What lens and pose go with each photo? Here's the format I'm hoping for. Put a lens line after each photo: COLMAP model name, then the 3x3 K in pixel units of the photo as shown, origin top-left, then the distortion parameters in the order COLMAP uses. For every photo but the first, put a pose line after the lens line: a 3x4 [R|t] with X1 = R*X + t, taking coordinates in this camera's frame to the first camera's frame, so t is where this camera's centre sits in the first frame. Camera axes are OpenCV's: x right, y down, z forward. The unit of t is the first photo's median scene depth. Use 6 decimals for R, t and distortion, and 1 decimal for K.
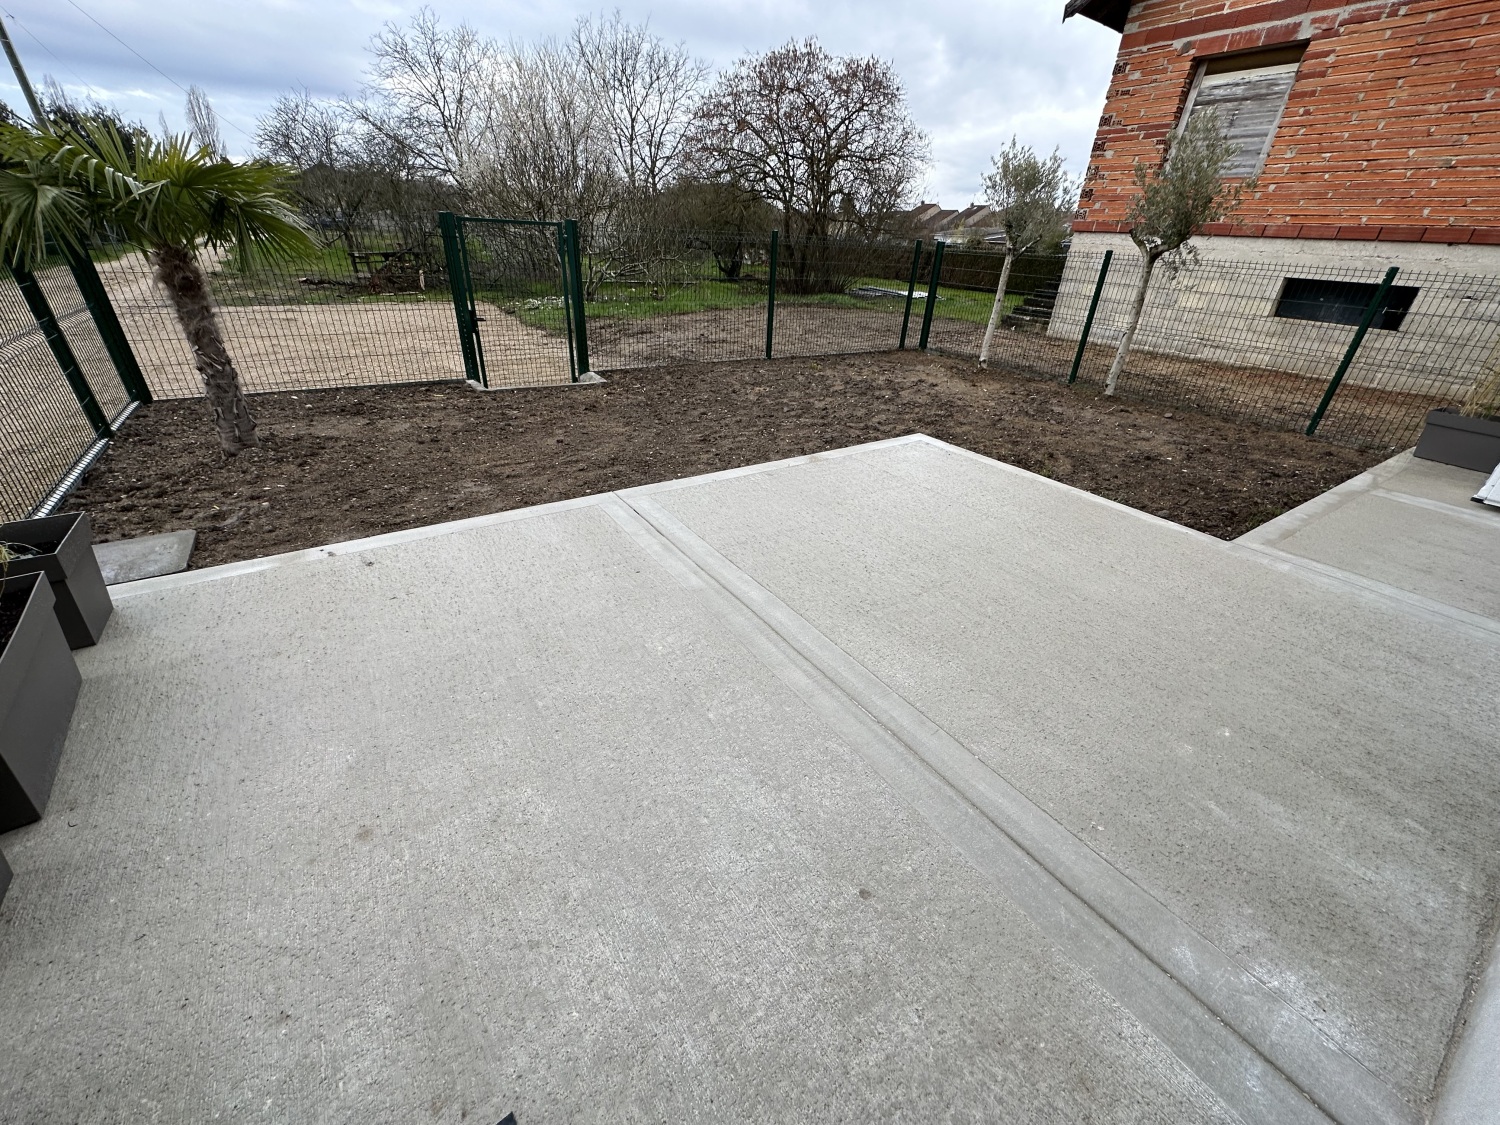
lens RADIAL K [[596.0, 0, 753.3], [0, 596.0, 568.8], [0, 0, 1]] dist [0.000715, -0.000660]
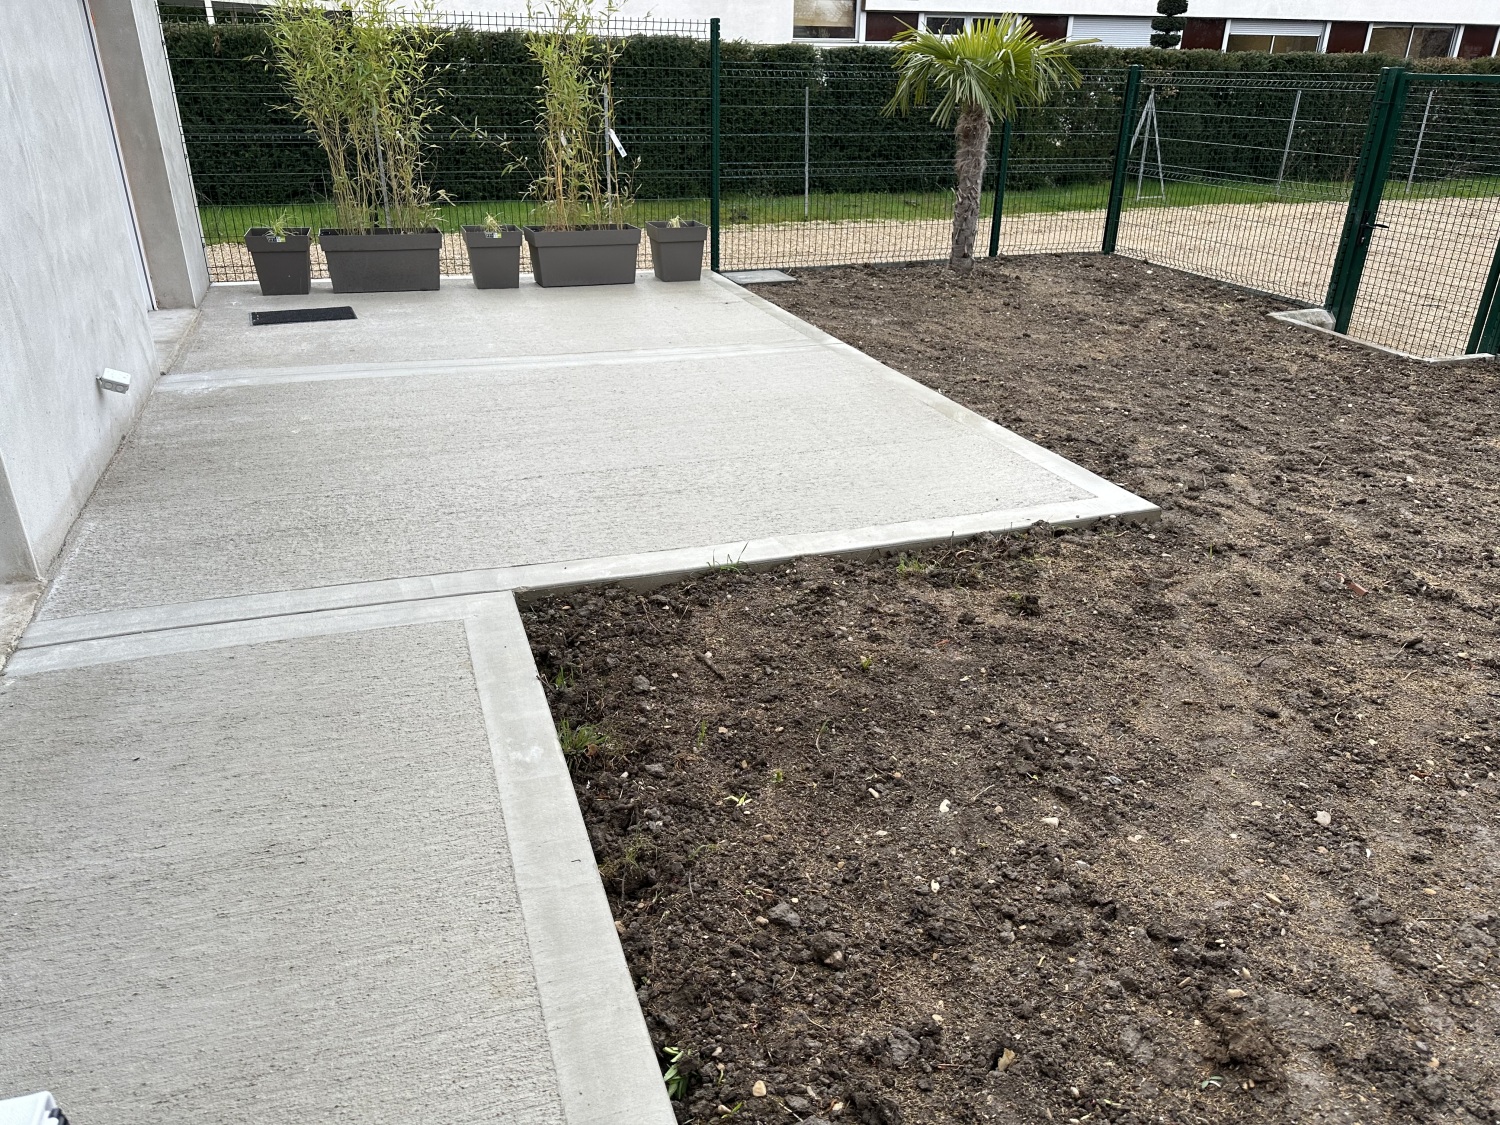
lens RADIAL K [[1048.4, 0, 749.9], [0, 1048.4, 561.2], [0, 0, 1]] dist [0.059186, -0.069459]
pose [[-0.254440, 0.357426, -0.898614, 1.645603], [-0.487313, 0.755219, 0.438372, -0.607226], [0.835336, 0.549445, -0.017980, 1.232125]]
